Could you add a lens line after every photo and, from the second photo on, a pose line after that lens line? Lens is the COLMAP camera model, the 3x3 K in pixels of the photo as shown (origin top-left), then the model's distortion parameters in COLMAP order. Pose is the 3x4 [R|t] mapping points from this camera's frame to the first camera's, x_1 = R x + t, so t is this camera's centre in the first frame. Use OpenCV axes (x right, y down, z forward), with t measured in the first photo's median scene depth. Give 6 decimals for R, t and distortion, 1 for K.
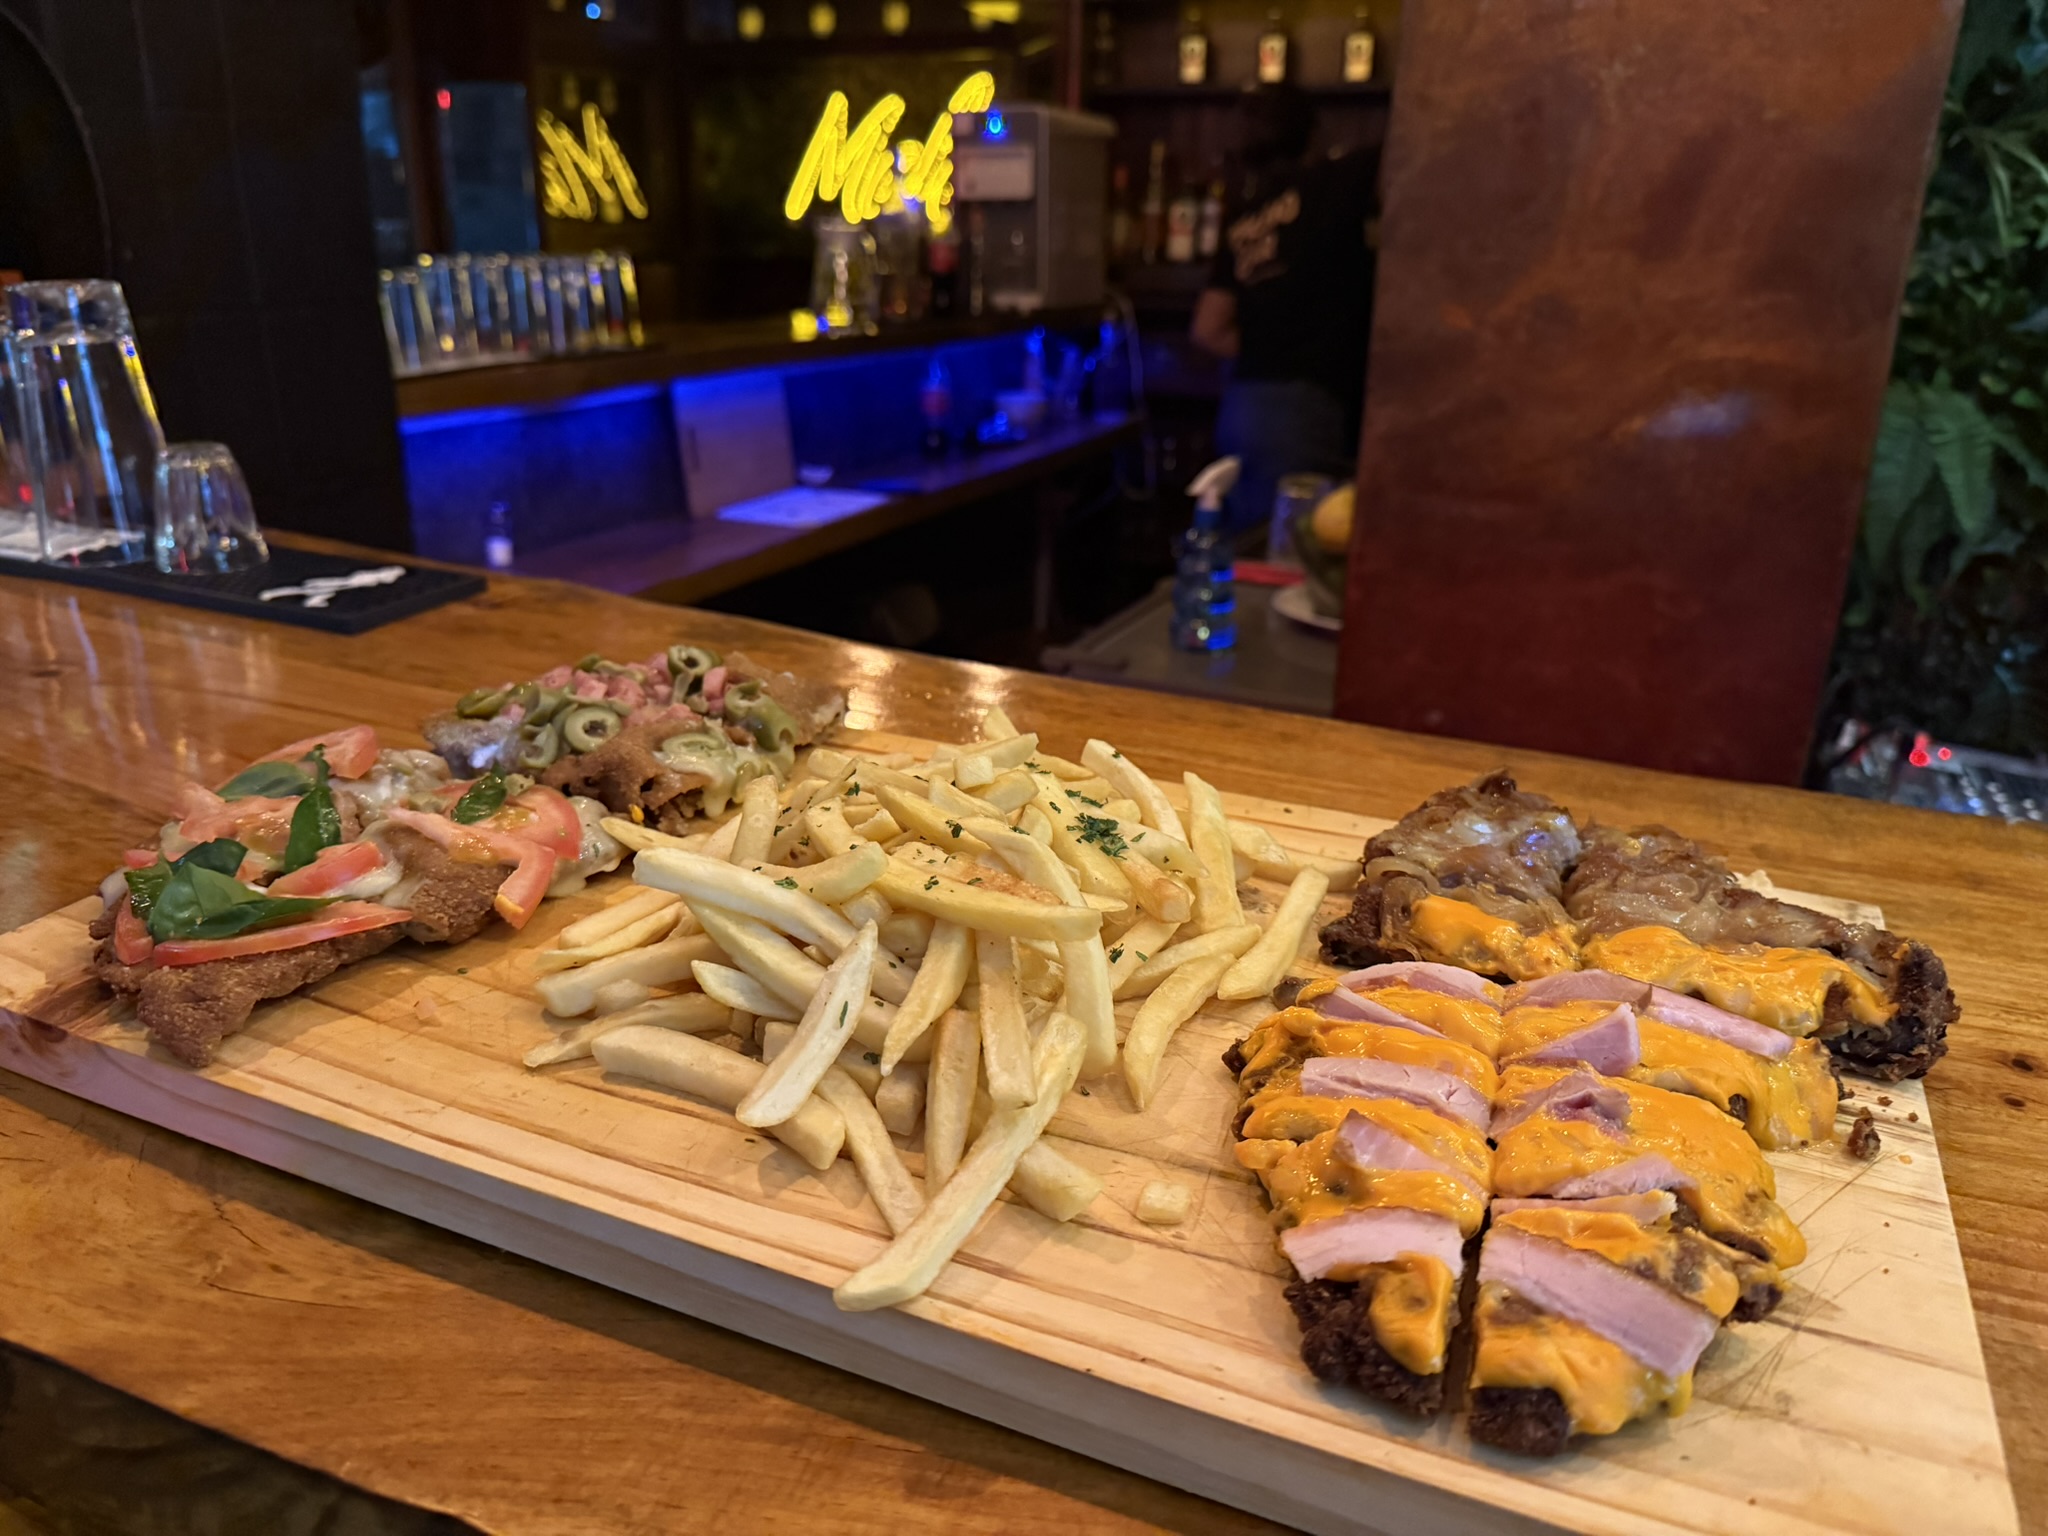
lens RADIAL K [[1480.2, 0, 1024.0], [0, 1480.2, 768.0], [0, 0, 1]] dist [0.008813, -0.001907]
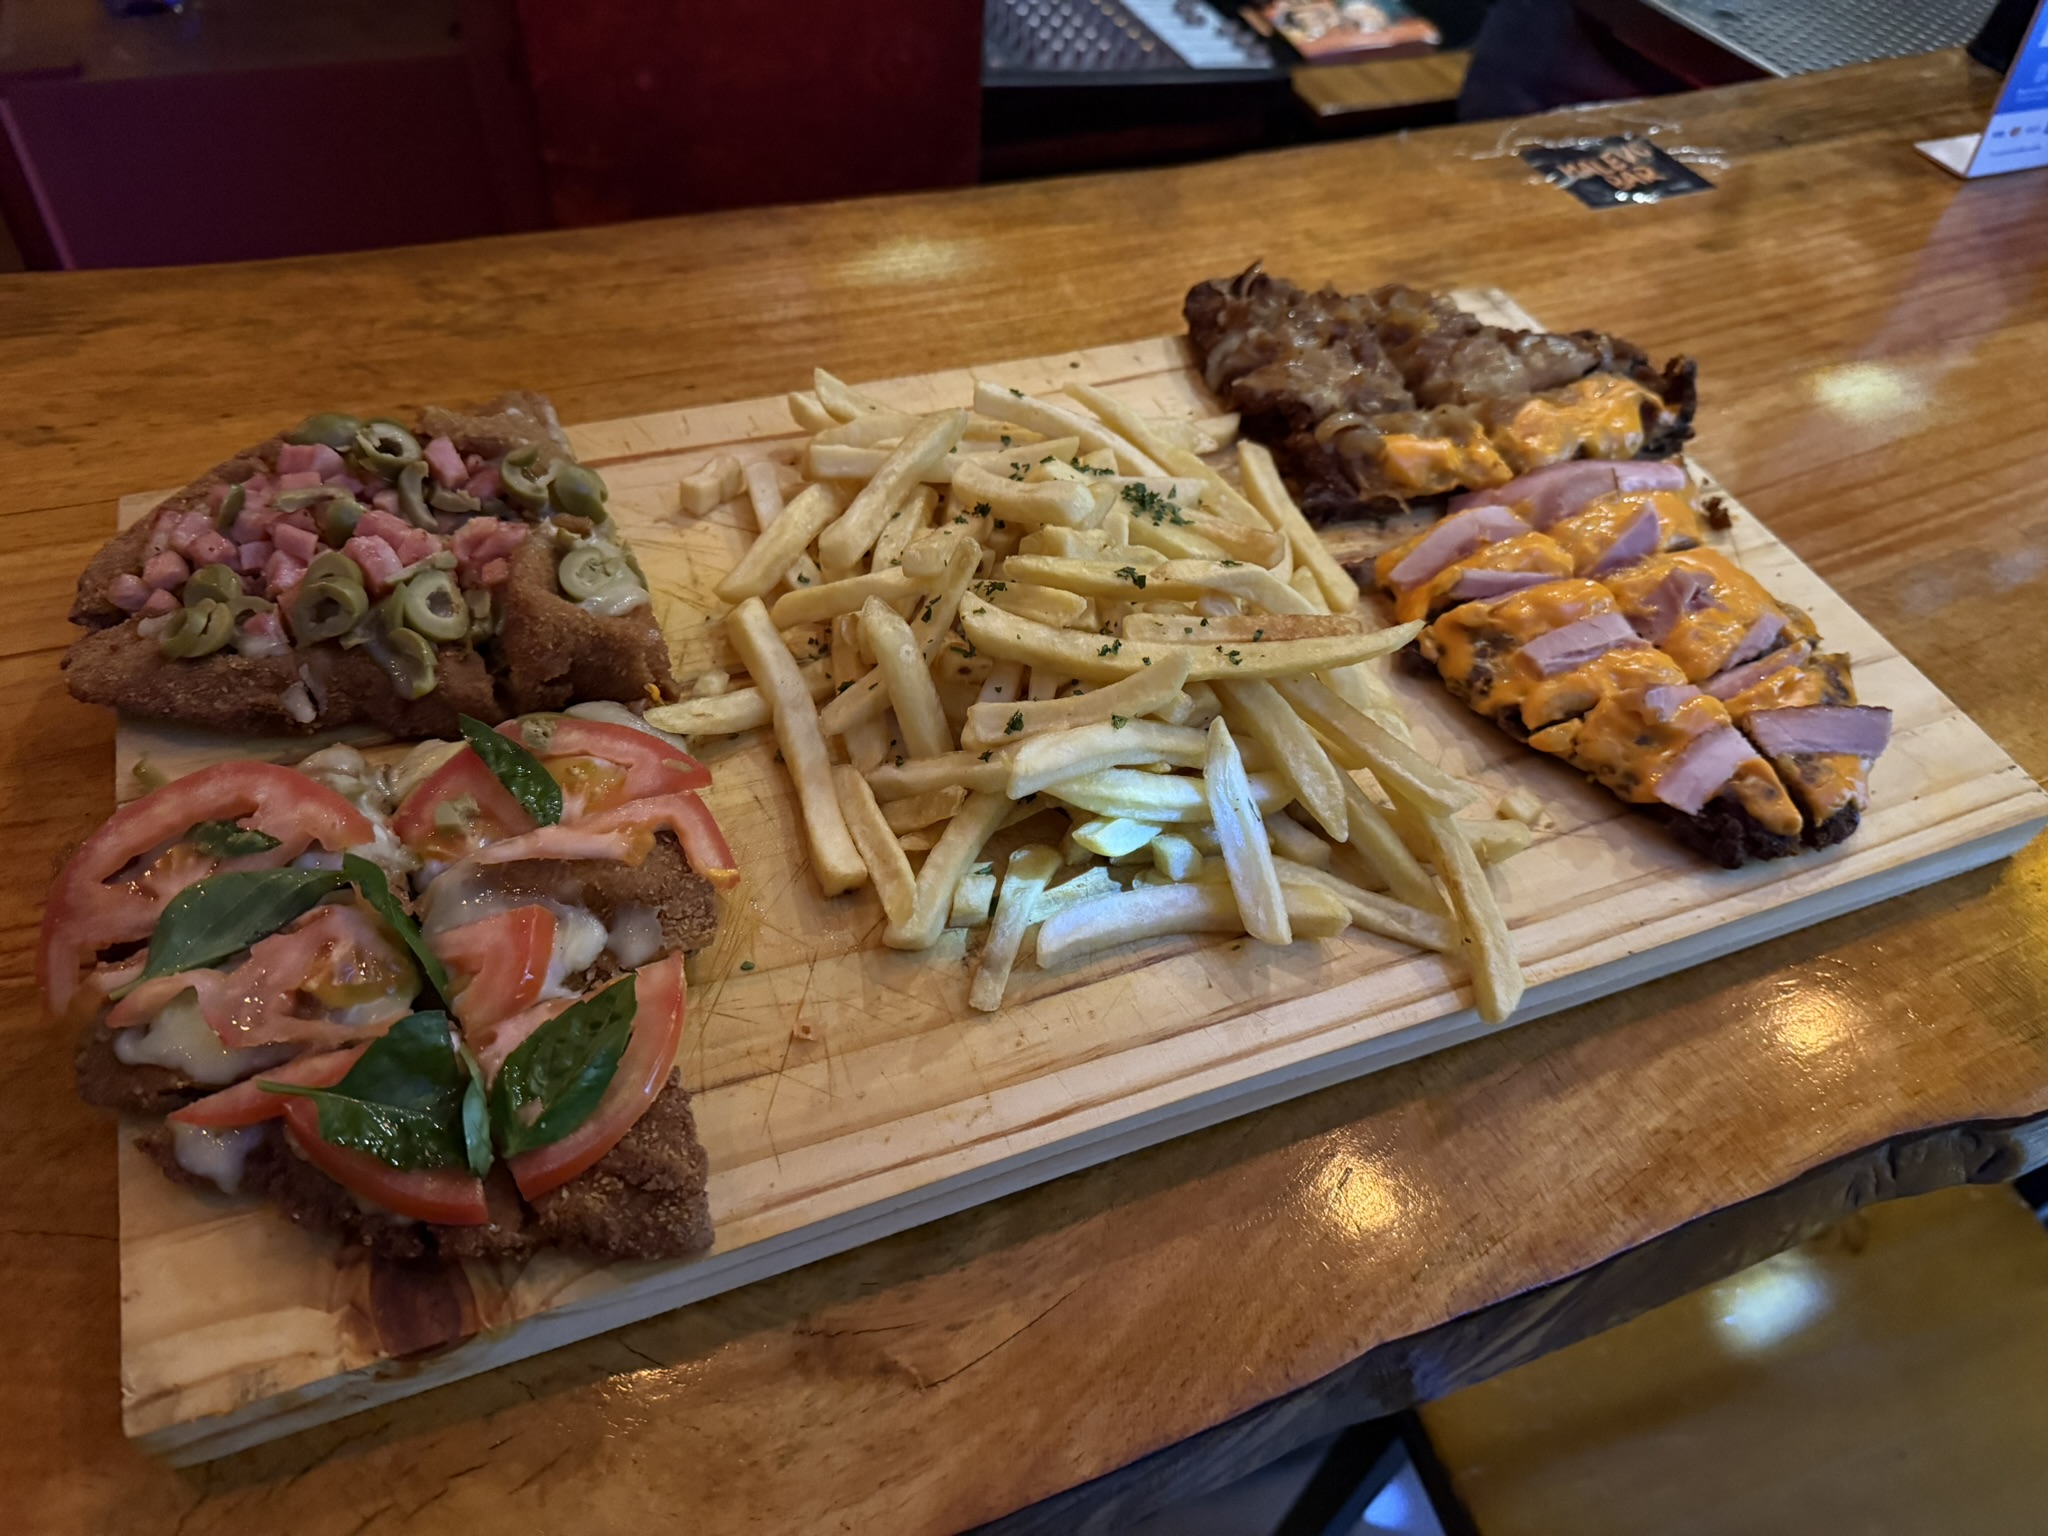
lens RADIAL K [[1461.4, 0, 1033.4], [0, 1461.4, 762.5], [0, 0, 1]] dist [0.136411, -0.254827]
pose [[0.697401, -0.501233, 0.512247, -0.739096], [0.191714, 0.819175, 0.540553, -0.449922], [-0.690563, -0.278778, 0.667387, 0.404343]]
